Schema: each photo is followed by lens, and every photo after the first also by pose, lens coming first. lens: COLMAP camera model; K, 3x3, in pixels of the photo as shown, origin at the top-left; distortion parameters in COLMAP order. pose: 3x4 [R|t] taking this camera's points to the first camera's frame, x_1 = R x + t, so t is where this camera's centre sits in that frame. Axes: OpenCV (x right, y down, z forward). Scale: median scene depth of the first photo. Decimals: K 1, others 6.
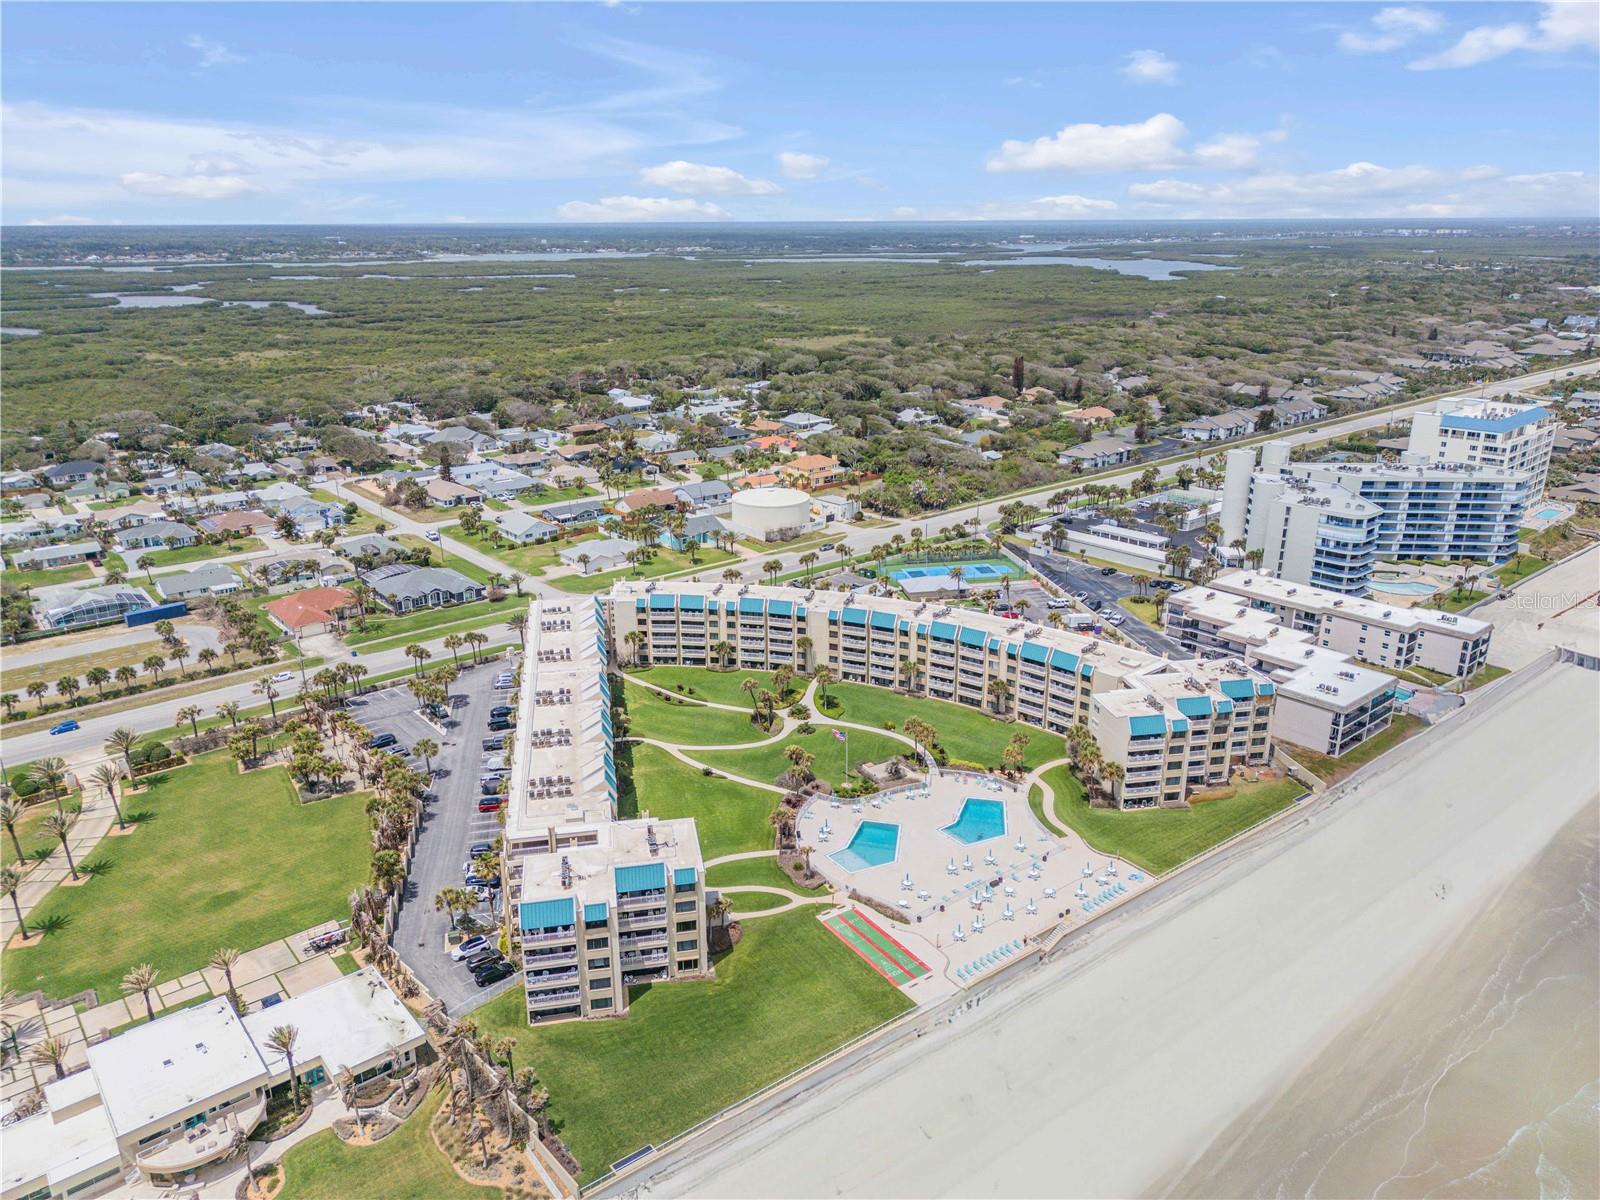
lens RADIAL K [[1129.3, 0, 796.9], [0, 1129.3, 568.5], [0, 0, 1]] dist [0.100691, -0.138684]
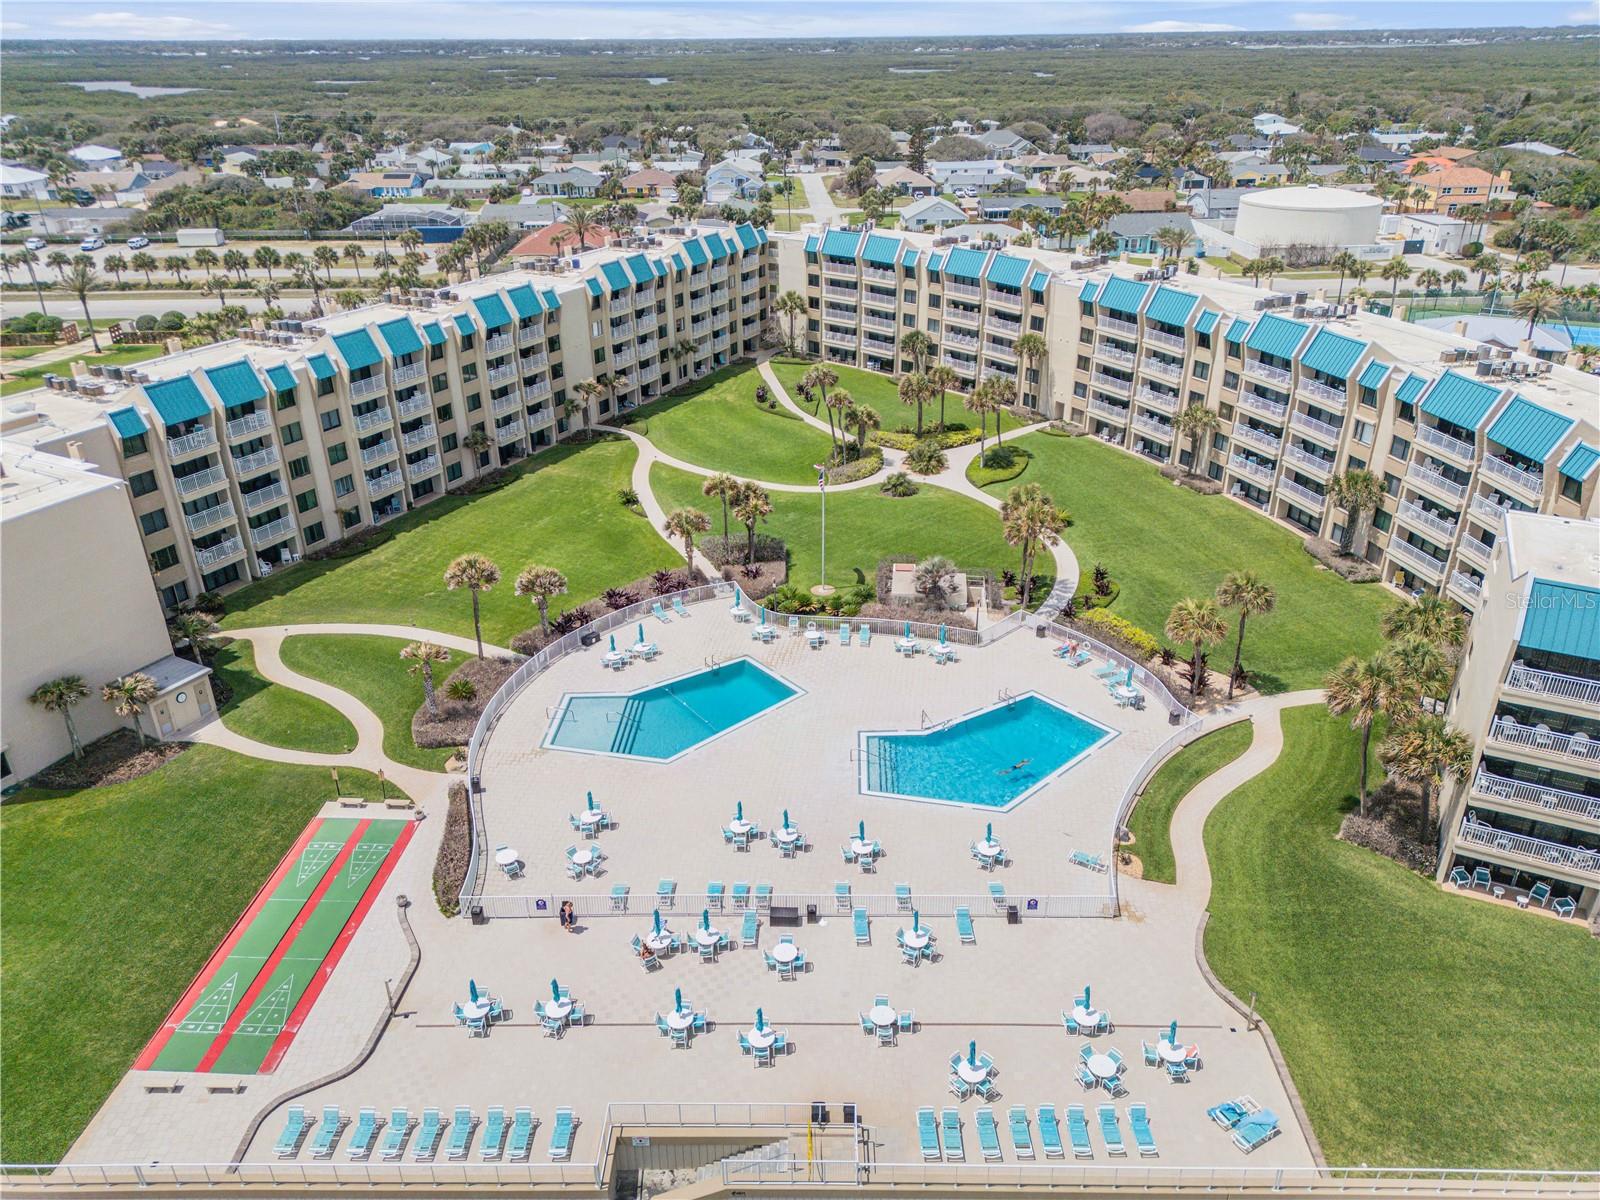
lens RADIAL K [[1125.9, 0, 800.0], [0, 1125.9, 600.0], [0, 0, 1]] dist [0.099190, -0.111248]
pose [[0.791841, 0.268203, -0.548685, 0.241061], [-0.173043, 0.960123, 0.219590, 0.083855], [0.585700, -0.078935, 0.806675, 0.540047]]
